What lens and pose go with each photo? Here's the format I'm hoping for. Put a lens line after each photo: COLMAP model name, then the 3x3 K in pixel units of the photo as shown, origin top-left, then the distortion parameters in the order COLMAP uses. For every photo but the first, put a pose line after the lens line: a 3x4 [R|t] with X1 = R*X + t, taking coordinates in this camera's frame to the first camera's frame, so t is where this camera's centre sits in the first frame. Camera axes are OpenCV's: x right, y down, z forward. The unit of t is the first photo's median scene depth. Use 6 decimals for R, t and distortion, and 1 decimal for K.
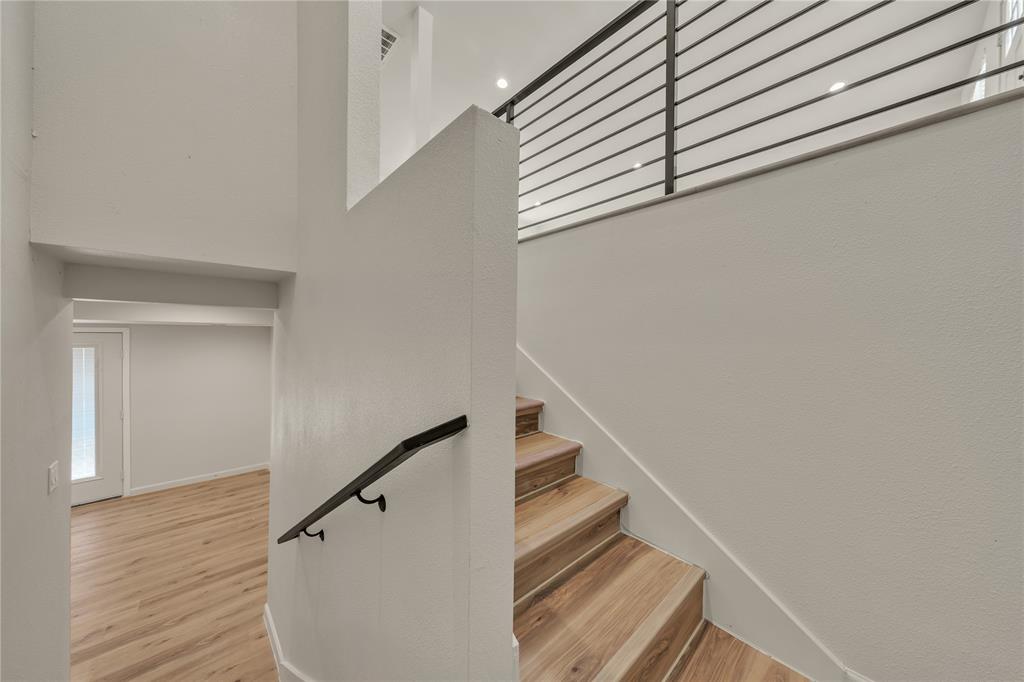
lens RADIAL K [[337.8, 0, 515.9], [0, 337.8, 335.9], [0, 0, 1]] dist [0.001668, 0.000096]
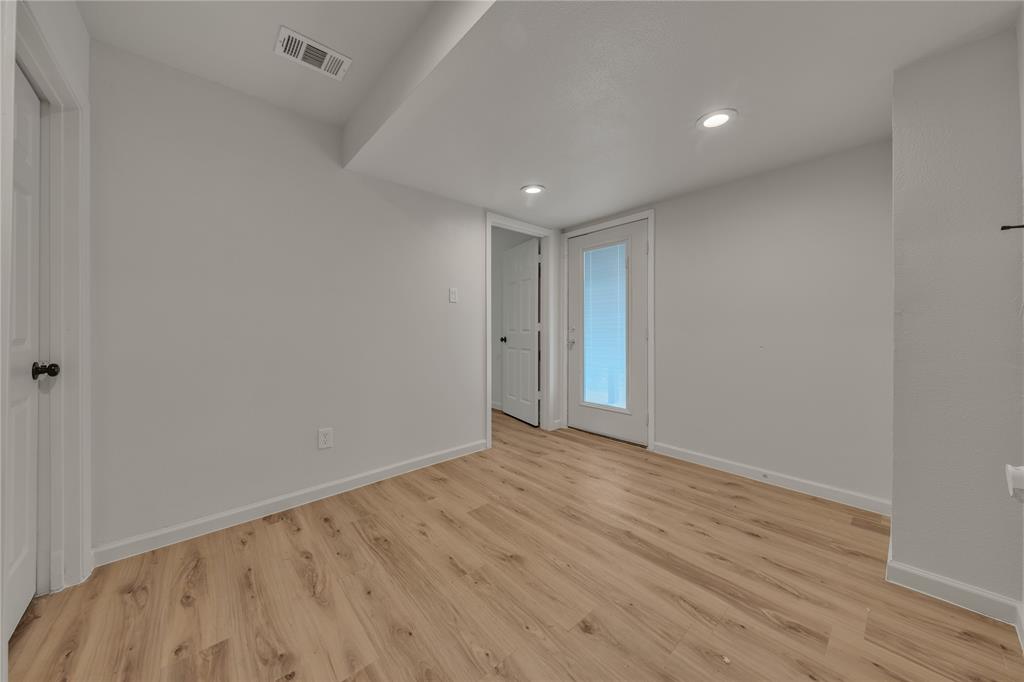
lens RADIAL K [[358.2, 0, 520.1], [0, 358.2, 335.8], [0, 0, 1]] dist [0.000713, -0.000064]
pose [[-0.015864, -0.001909, -0.999872, -0.429901], [0.001052, 0.999998, -0.001926, 0.246004], [0.999874, -0.001082, -0.015862, 0.752047]]
